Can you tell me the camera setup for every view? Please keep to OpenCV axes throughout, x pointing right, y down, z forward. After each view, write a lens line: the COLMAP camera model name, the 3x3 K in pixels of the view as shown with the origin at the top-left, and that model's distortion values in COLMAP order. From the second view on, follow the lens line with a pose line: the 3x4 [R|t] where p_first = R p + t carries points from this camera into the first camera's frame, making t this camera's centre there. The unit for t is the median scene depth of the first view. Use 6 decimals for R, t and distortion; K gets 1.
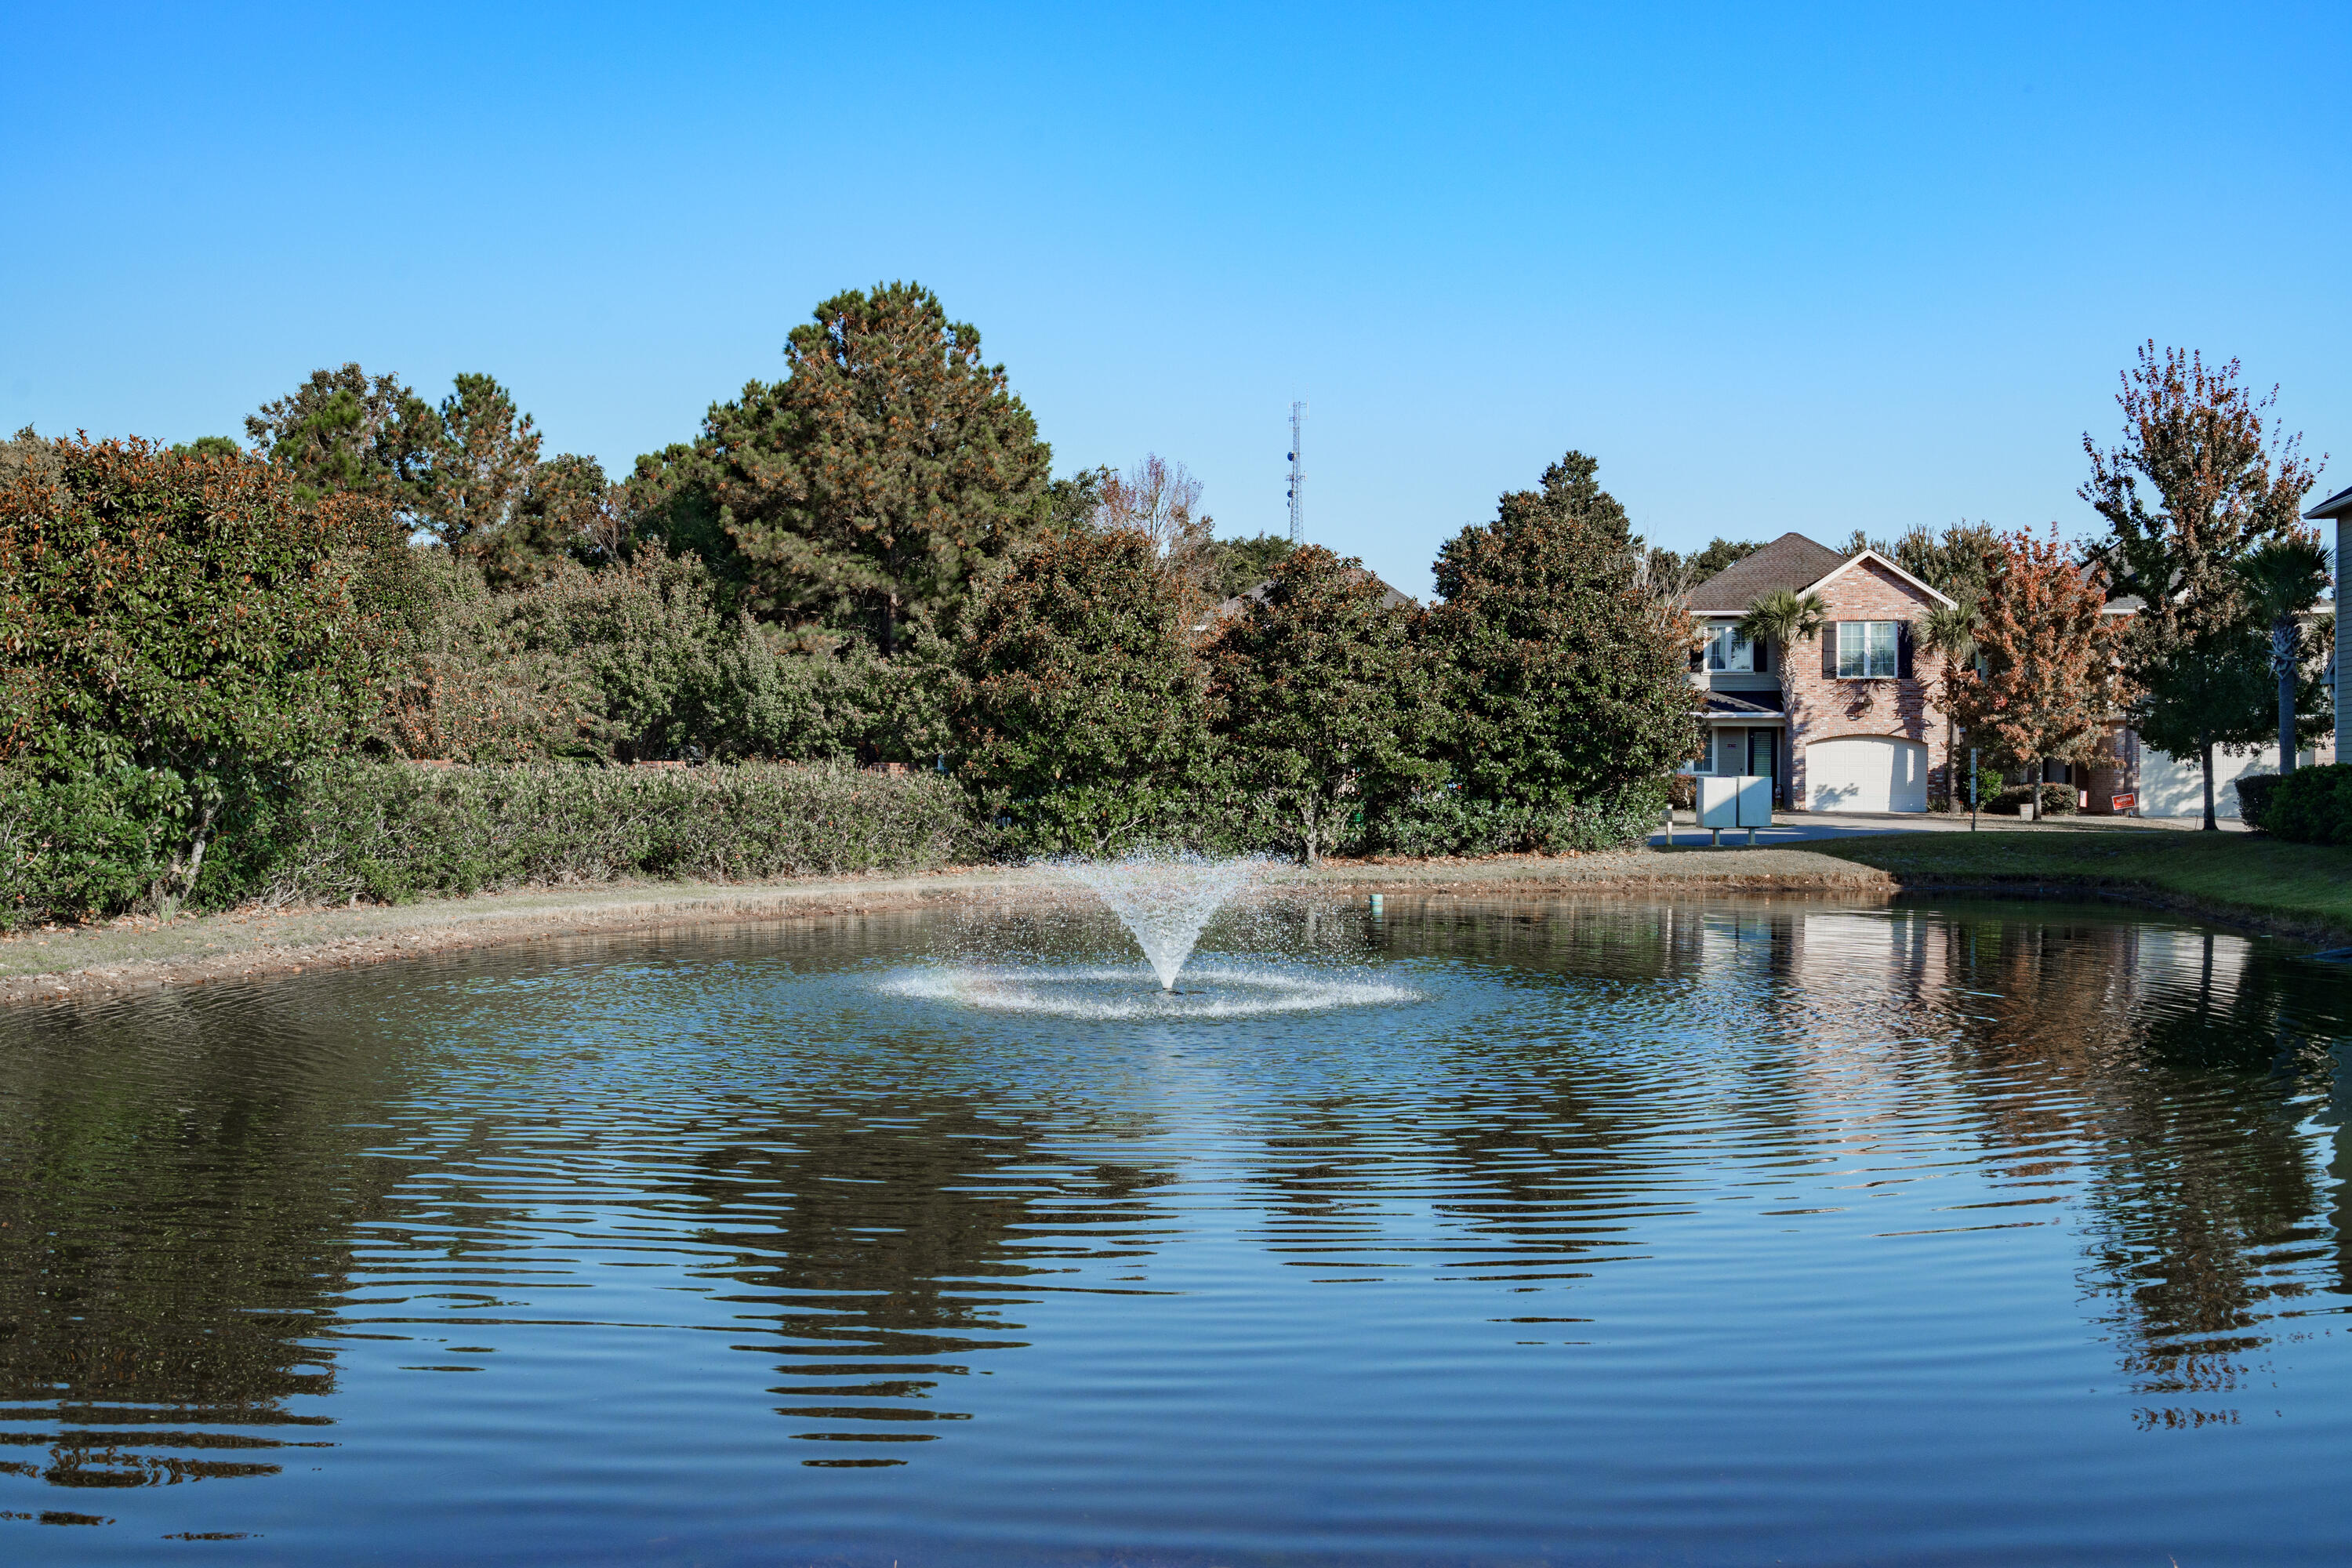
lens RADIAL K [[2355.6, 0, 1180.9], [0, 2355.6, 788.9], [0, 0, 1]] dist [0.015647, 0.000000]
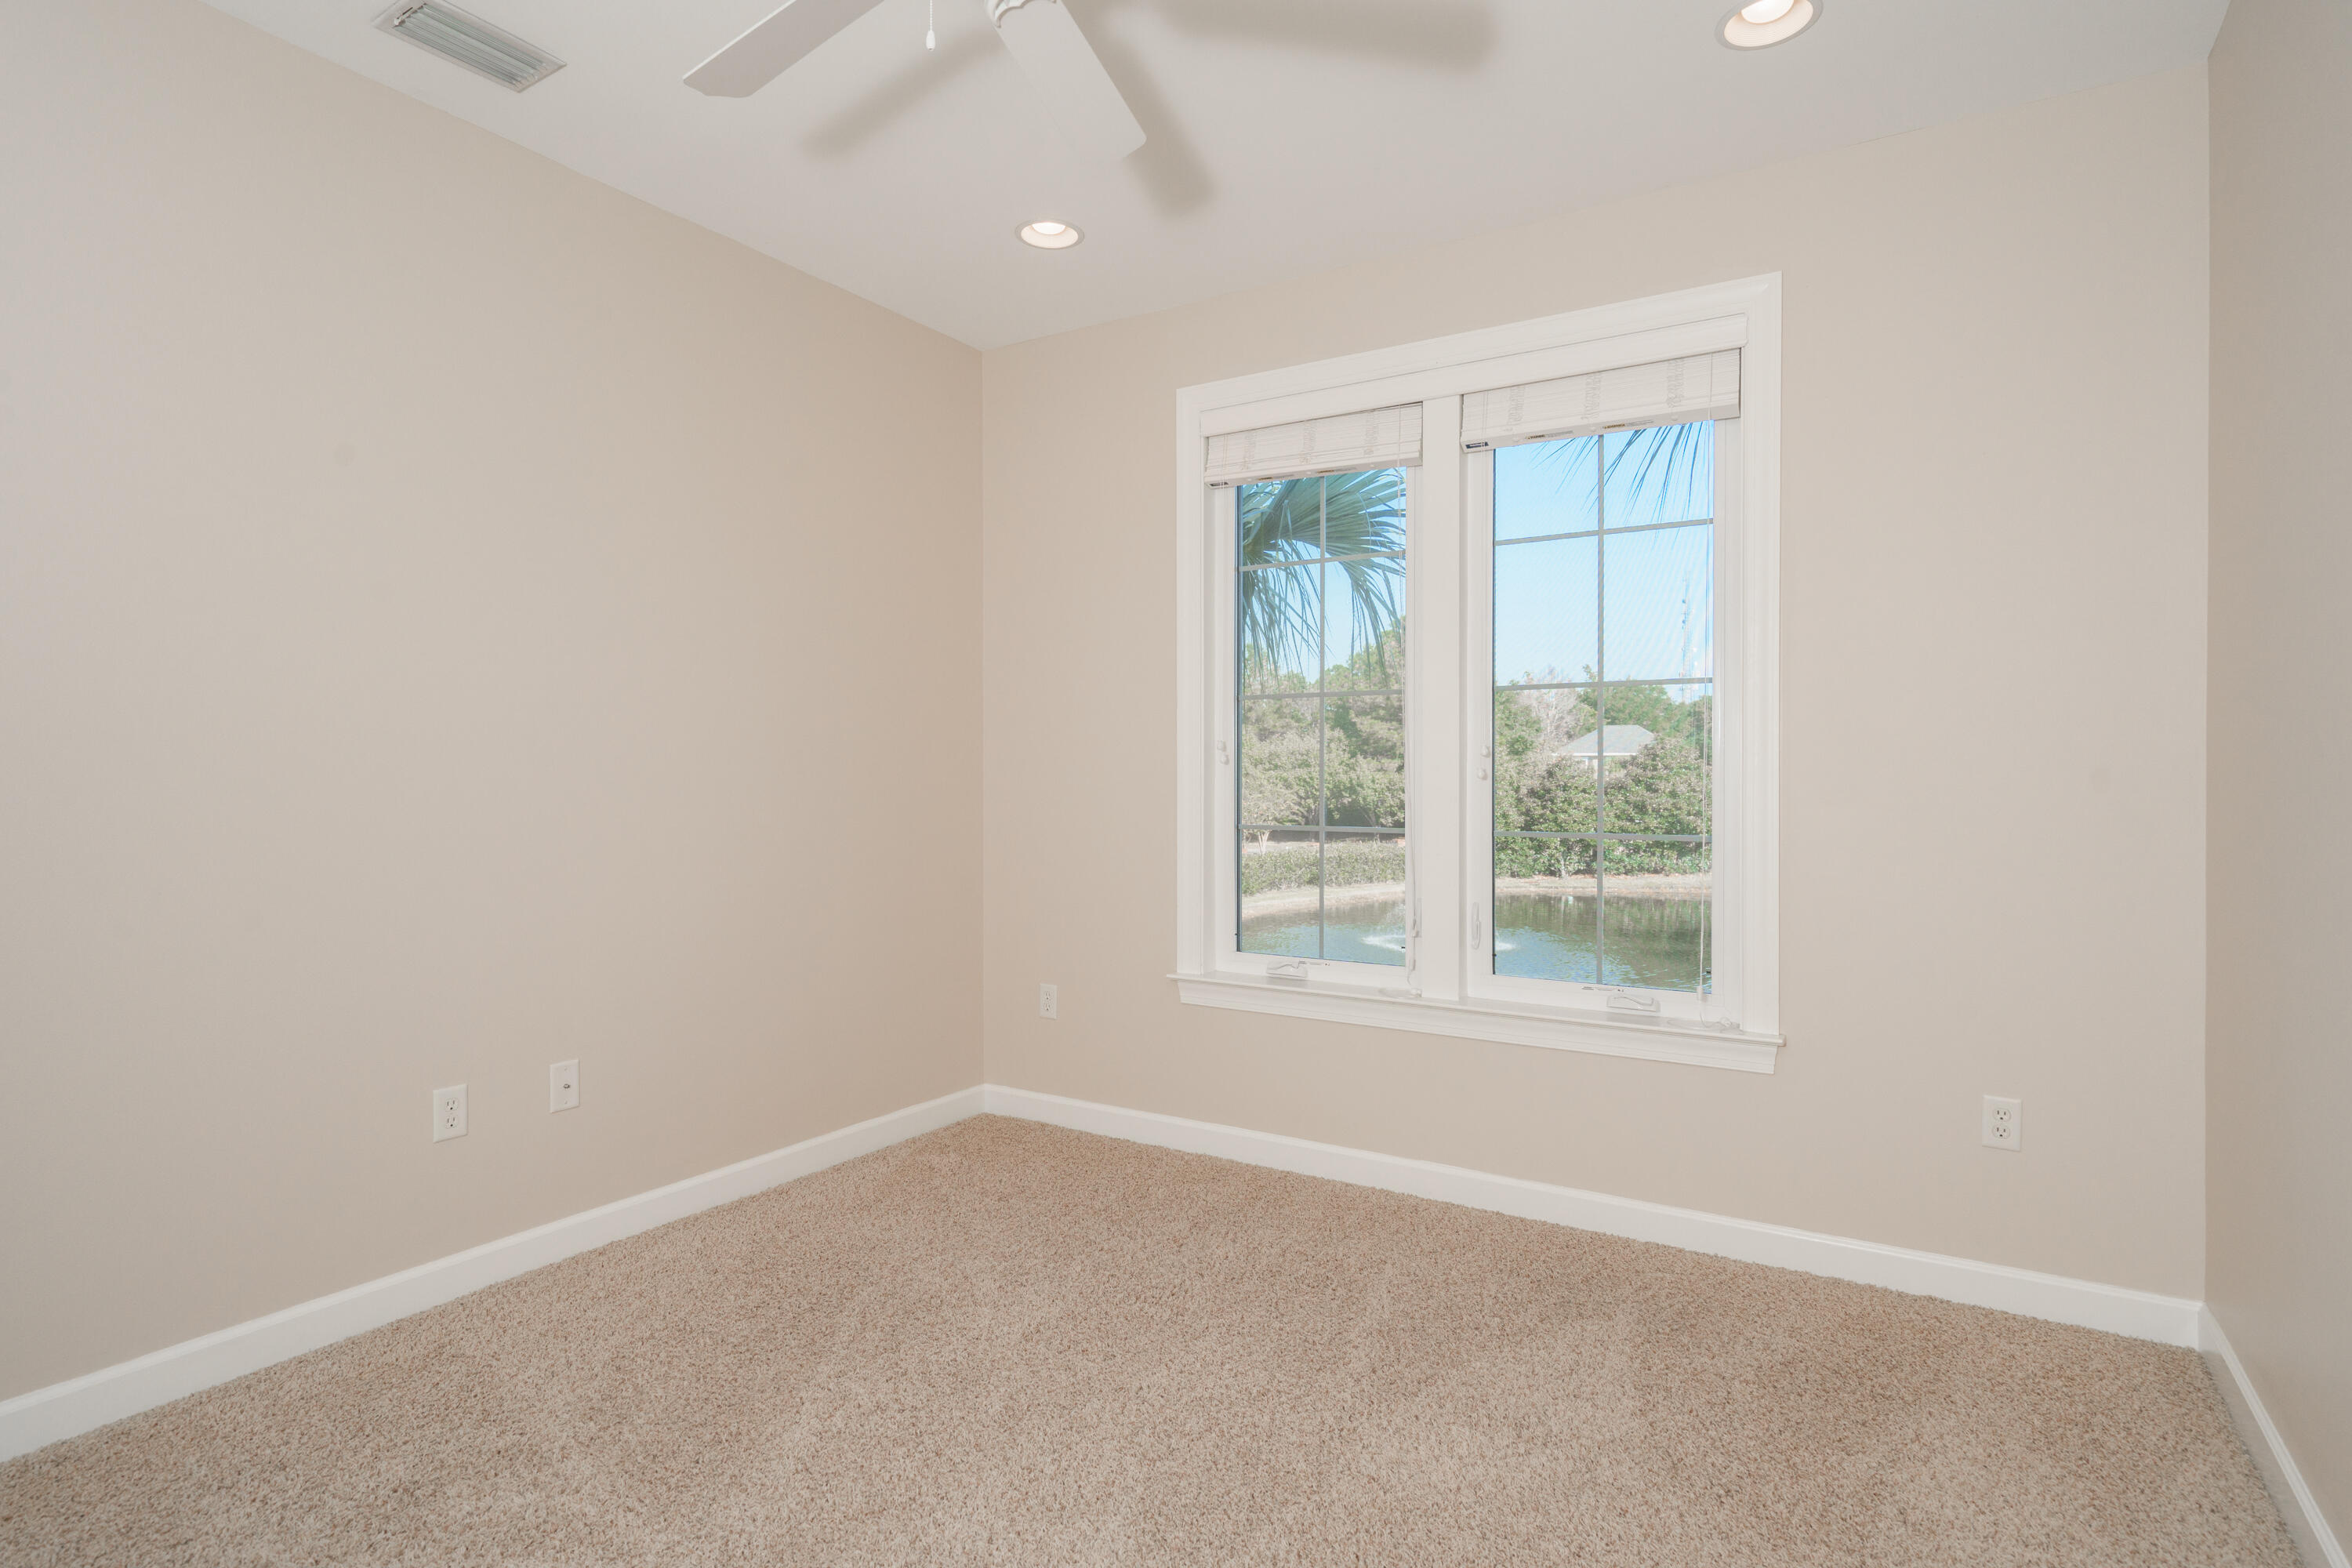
lens RADIAL K [[1217.1, 0, 1180.6], [0, 1217.1, 780.5], [0, 0, 1]] dist [-0.000662, -0.000024]
pose [[0.939343, 0.000759, -0.342978, 0.118199], [-0.000900, 1.000000, -0.000251, -0.074499], [0.342978, 0.000544, 0.939343, -0.402992]]
